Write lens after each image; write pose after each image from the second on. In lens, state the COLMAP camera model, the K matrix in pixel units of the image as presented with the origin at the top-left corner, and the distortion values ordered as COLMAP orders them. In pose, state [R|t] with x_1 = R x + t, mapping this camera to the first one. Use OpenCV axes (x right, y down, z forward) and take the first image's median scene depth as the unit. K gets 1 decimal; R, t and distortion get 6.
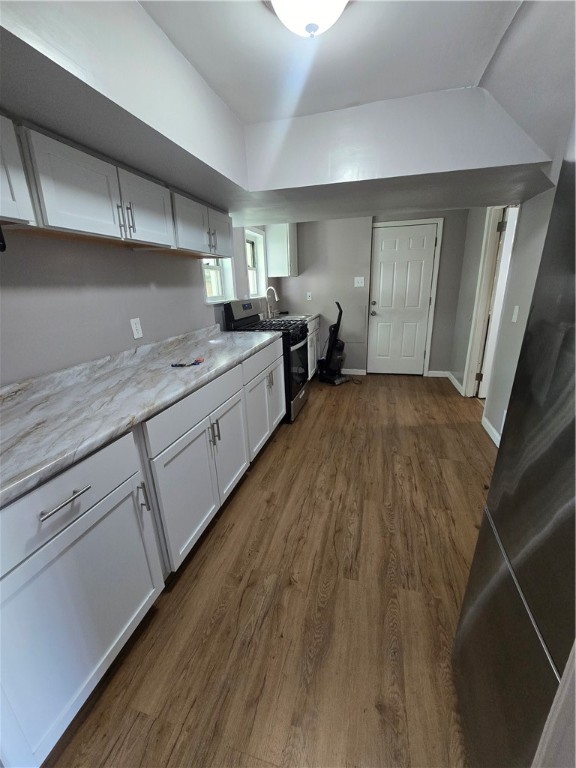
lens RADIAL K [[316.5, 0, 288.2], [0, 316.5, 383.3], [0, 0, 1]] dist [-0.006220, 0.001879]
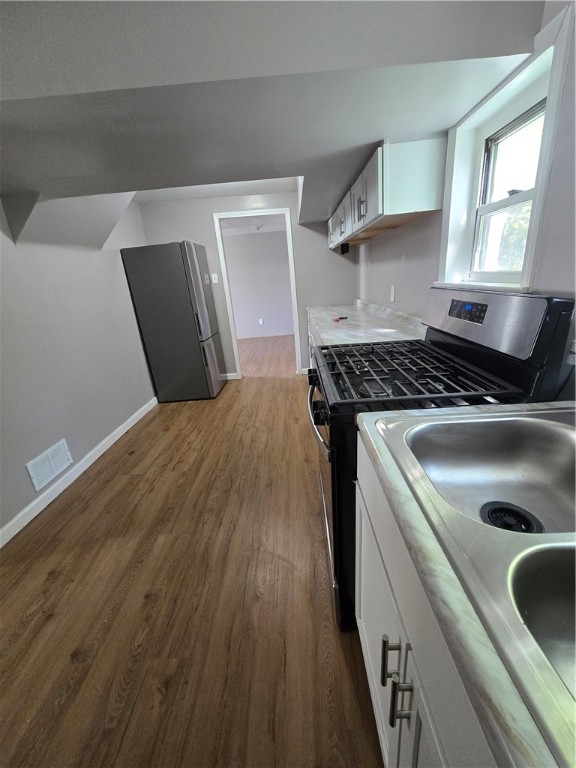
lens RADIAL K [[316.5, 0, 292.3], [0, 316.5, 384.3], [0, 0, 1]] dist [-0.006220, 0.001879]
pose [[-0.959989, 0.180316, -0.214260, 0.226771], [0.020192, 0.807691, 0.589261, -0.584725], [0.279309, 0.561357, -0.779015, 1.913737]]
